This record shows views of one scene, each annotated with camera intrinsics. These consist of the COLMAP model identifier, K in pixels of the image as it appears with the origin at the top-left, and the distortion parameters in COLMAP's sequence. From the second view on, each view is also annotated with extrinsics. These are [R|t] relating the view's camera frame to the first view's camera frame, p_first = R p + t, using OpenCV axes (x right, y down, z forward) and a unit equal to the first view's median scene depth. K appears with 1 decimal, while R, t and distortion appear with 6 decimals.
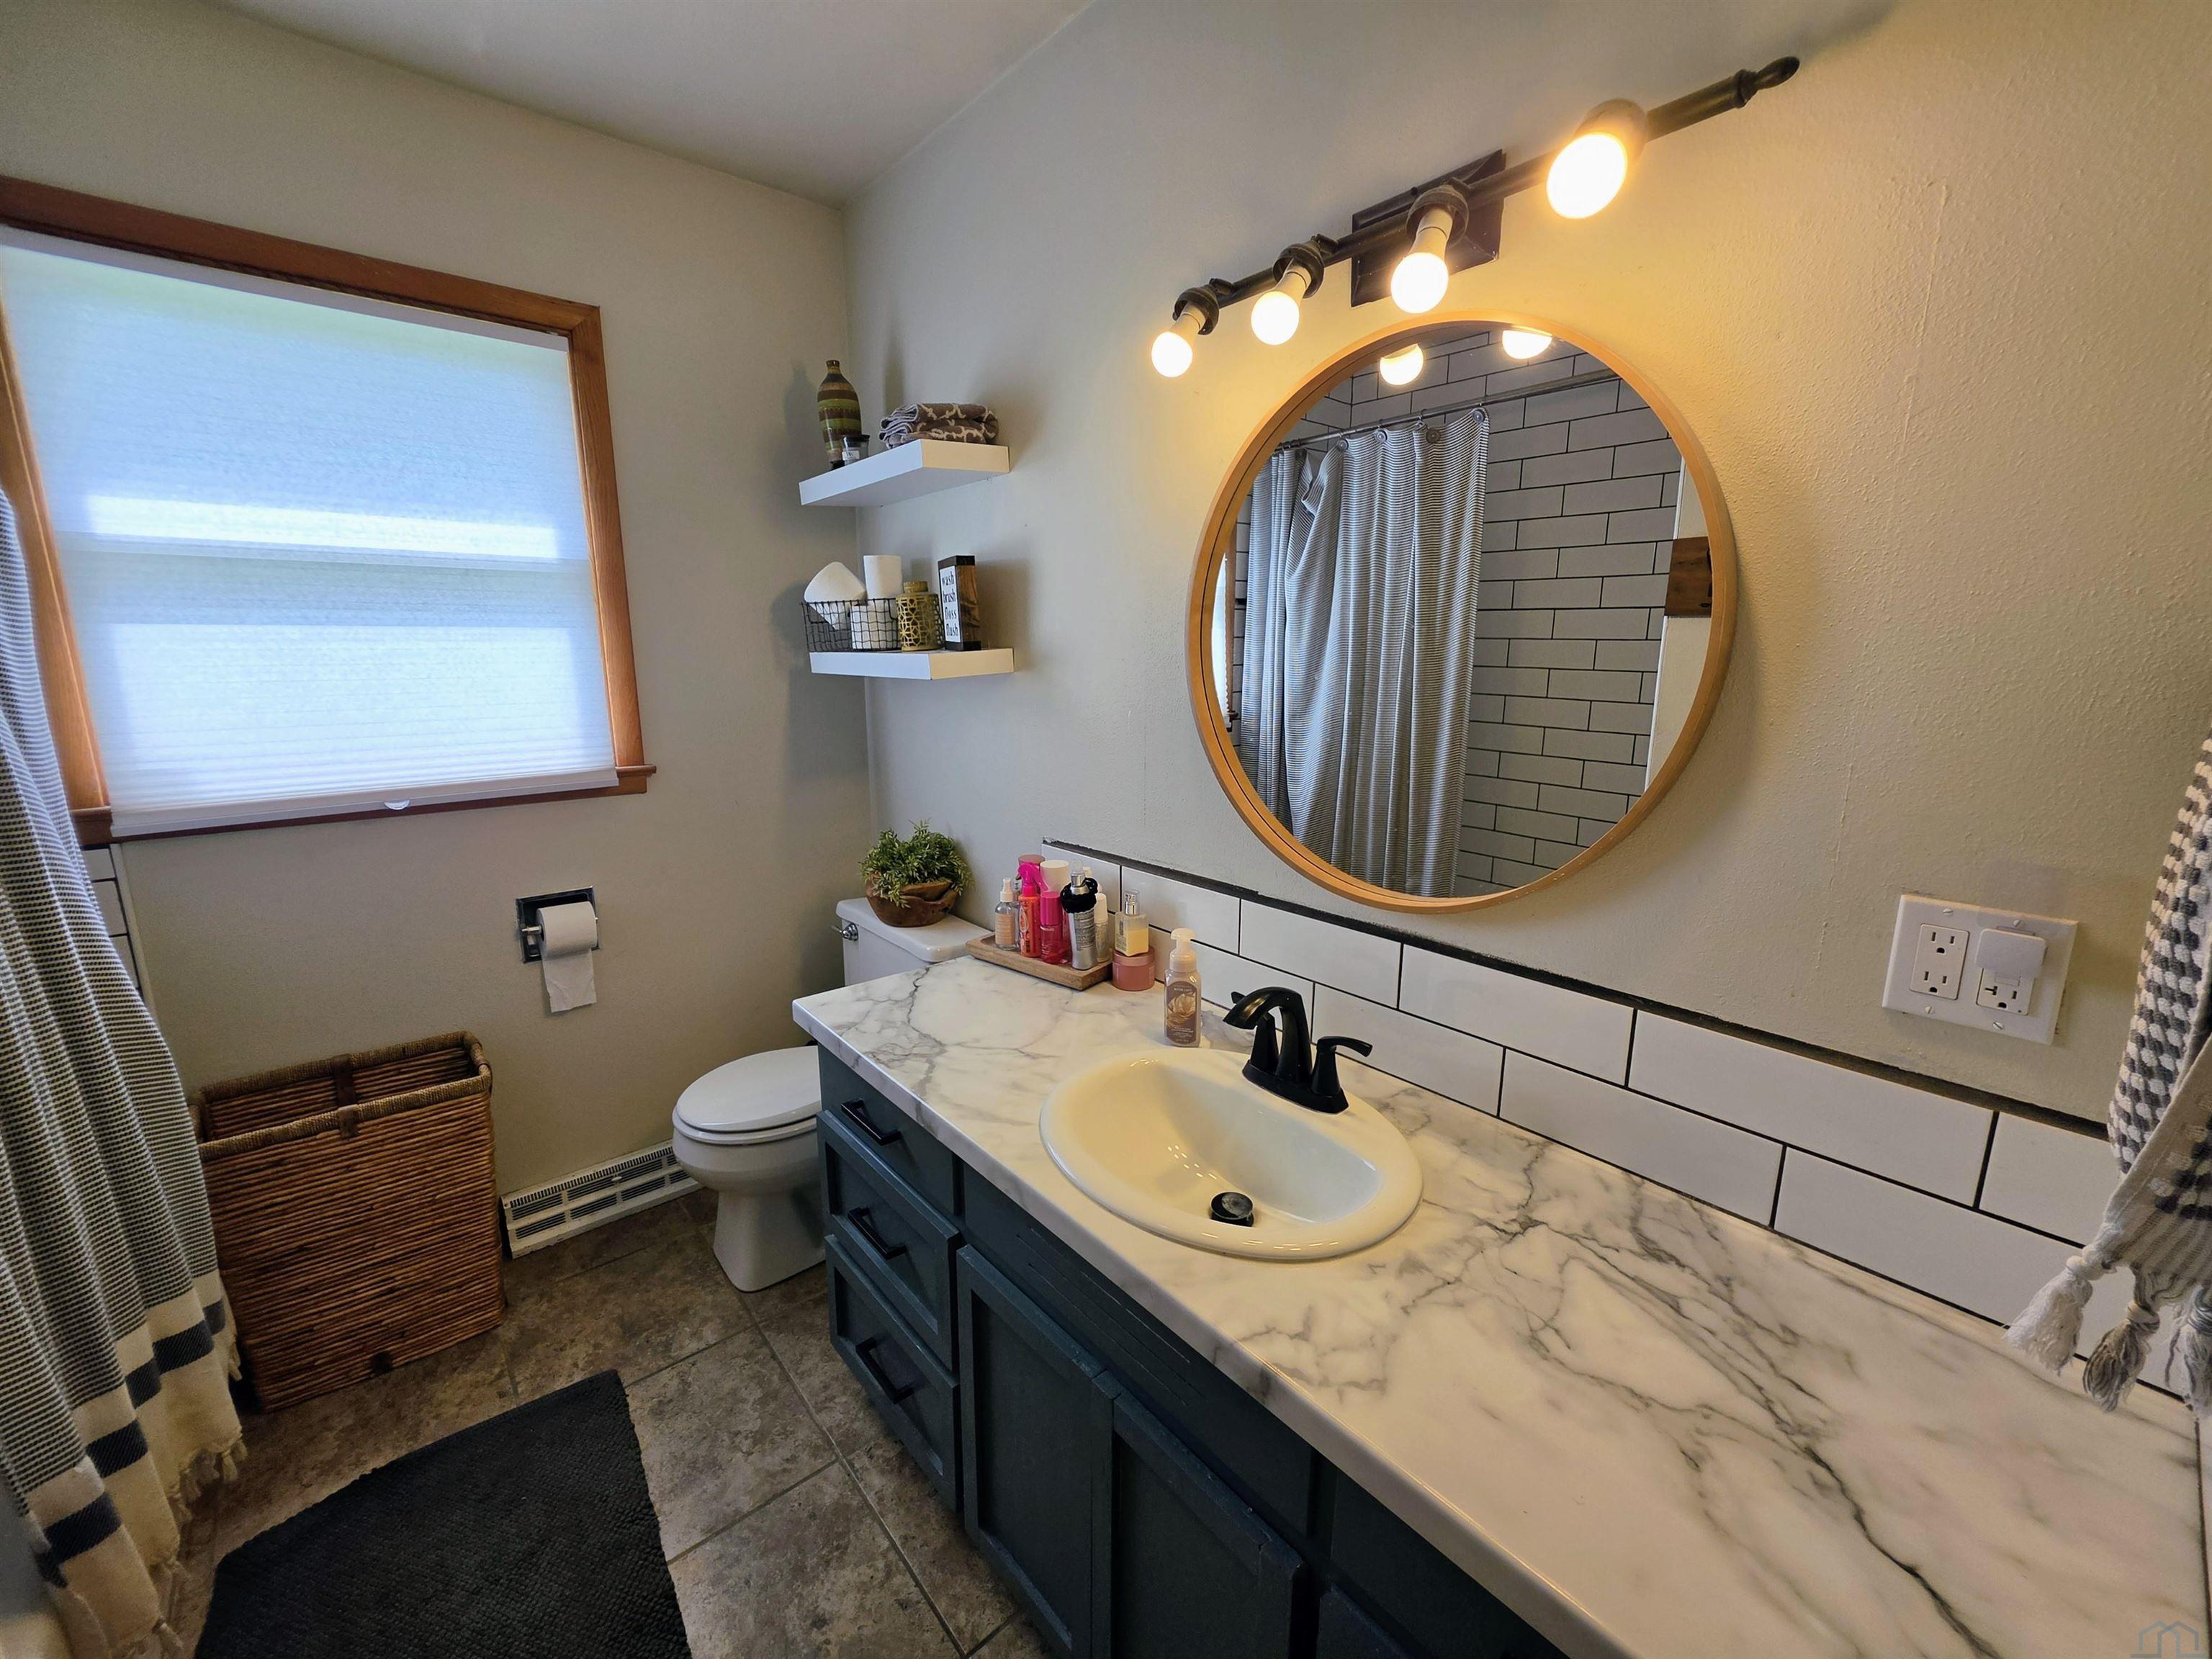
lens RADIAL K [[891.8, 0, 1103.7], [0, 891.8, 825.3], [0, 0, 1]] dist [-0.003940, 0.000273]
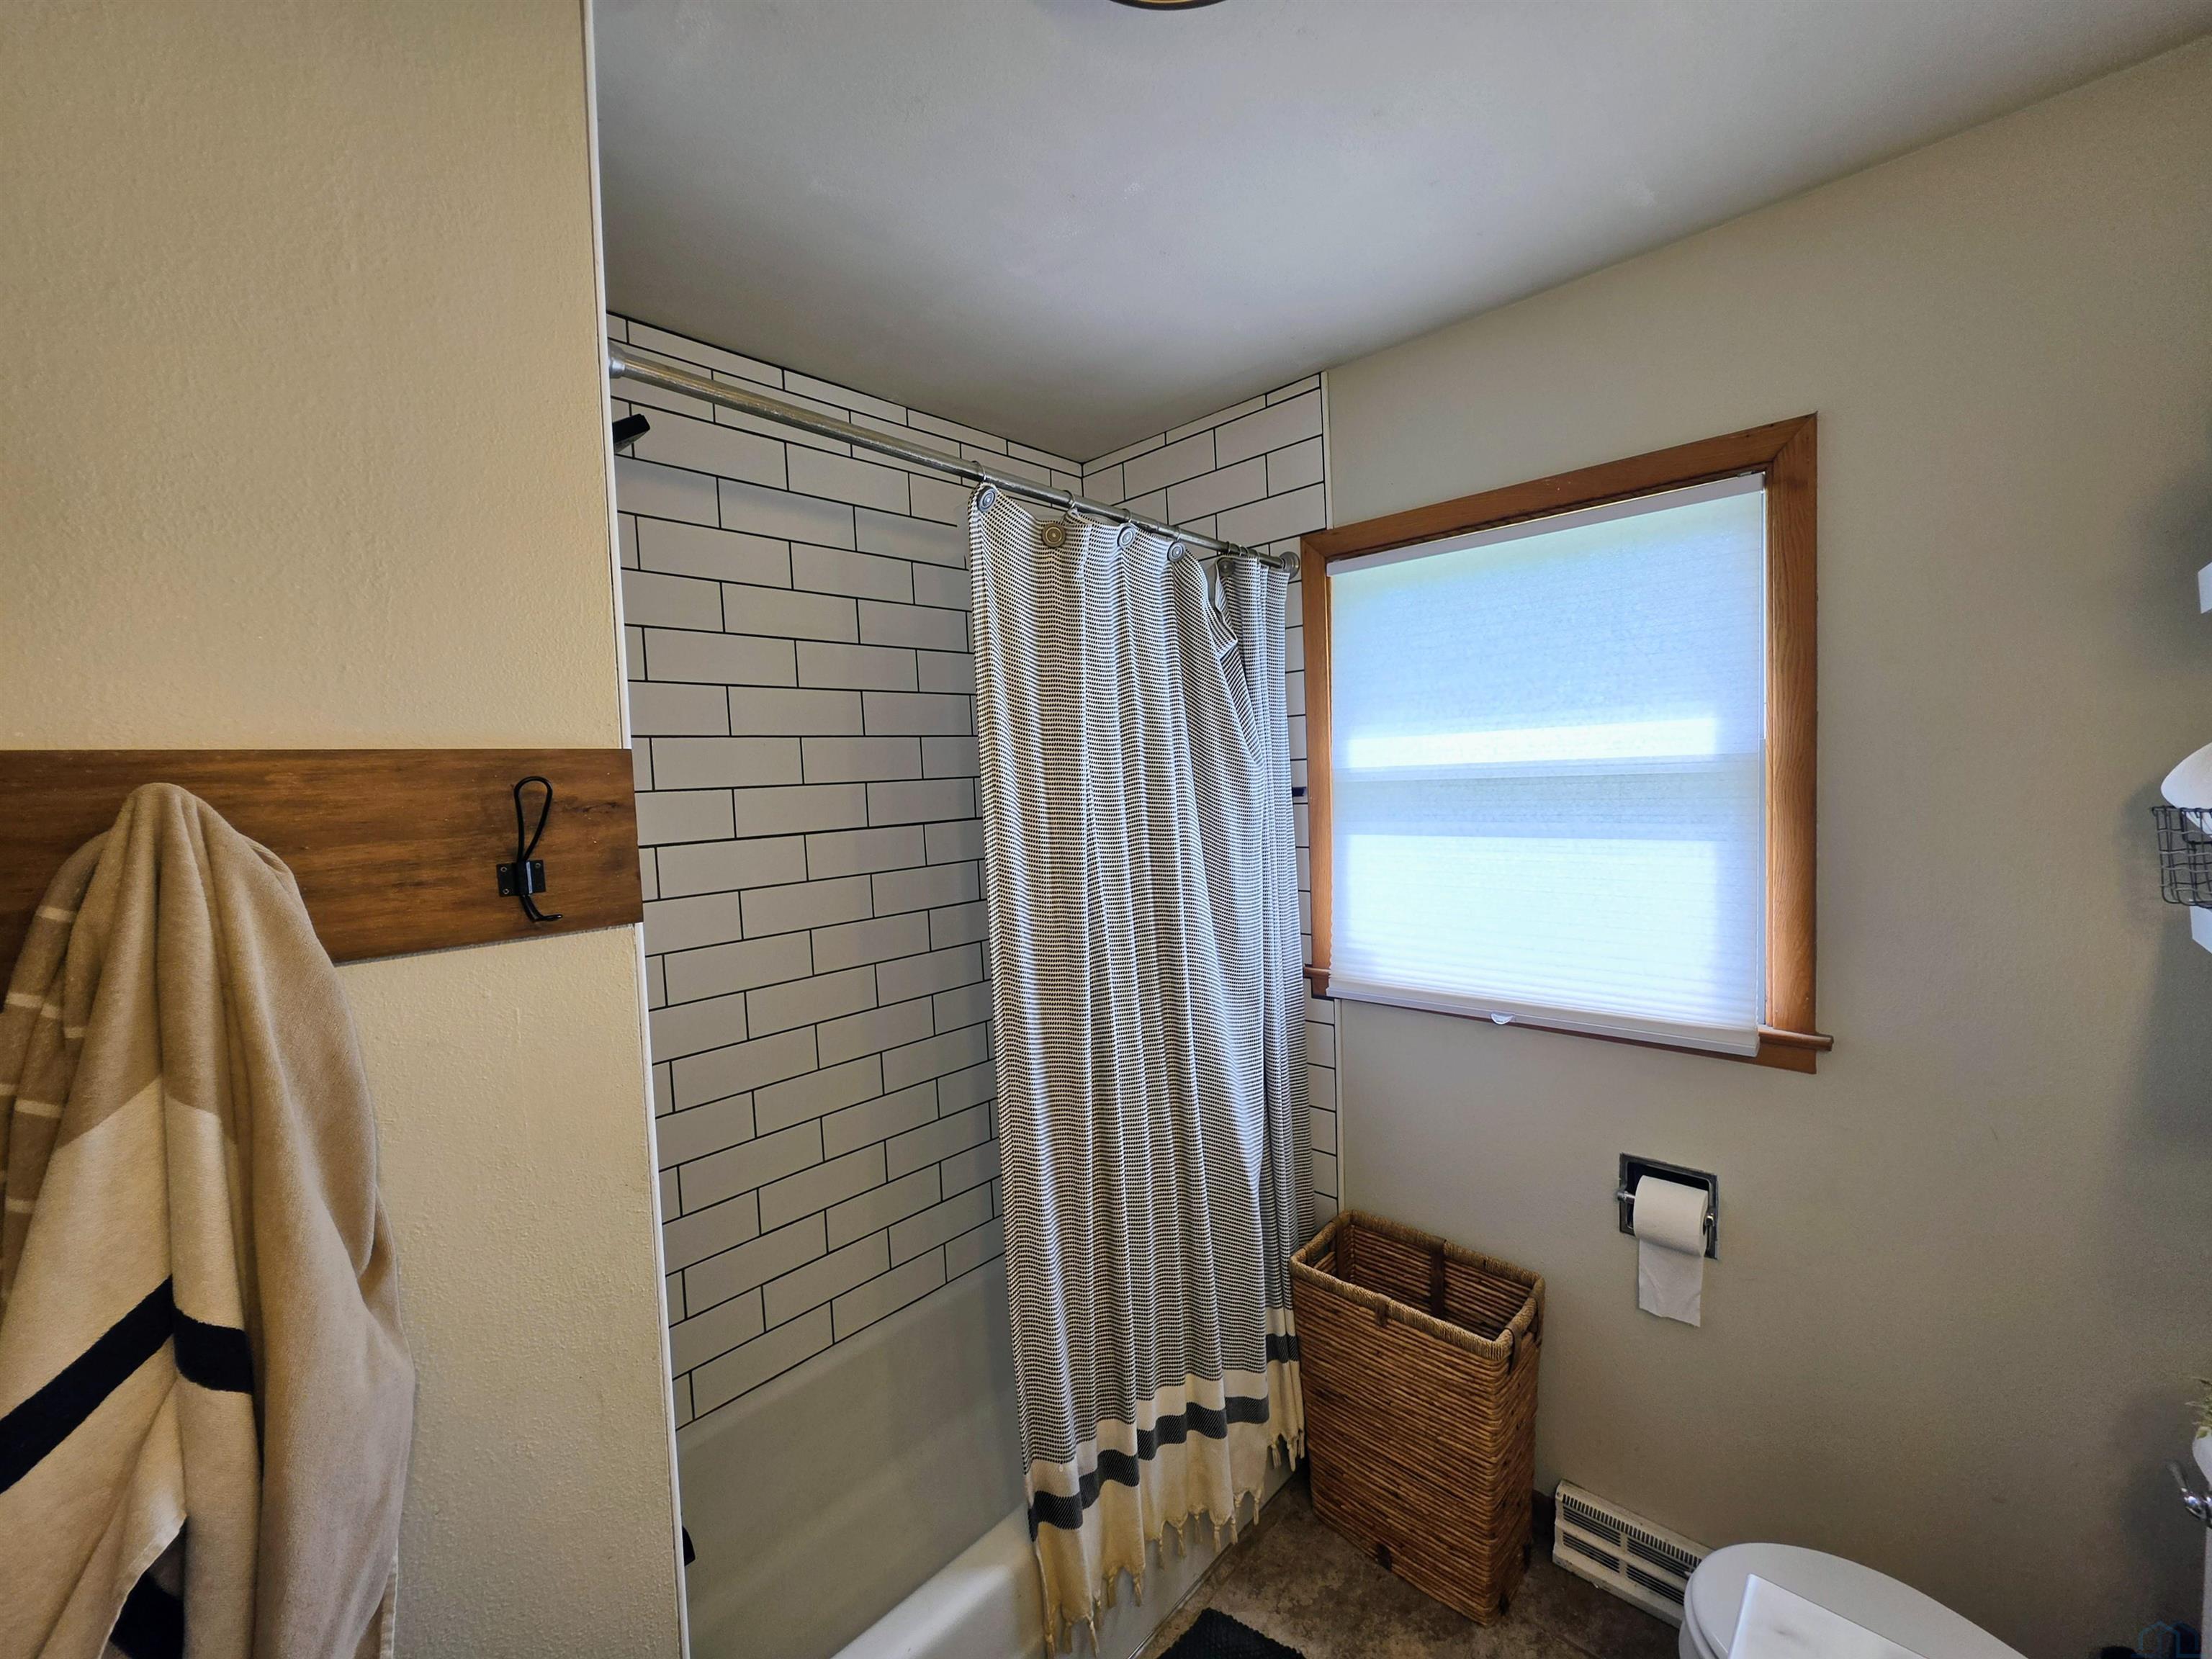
lens RADIAL K [[891.8, 0, 1105.1], [0, 891.8, 816.9], [0, 0, 1]] dist [-0.003940, 0.000273]
pose [[0.099363, 0.042006, -0.994164, 0.119394], [-0.155786, 0.987445, 0.026152, -0.187693], [0.982781, 0.152278, 0.104660, 0.410776]]
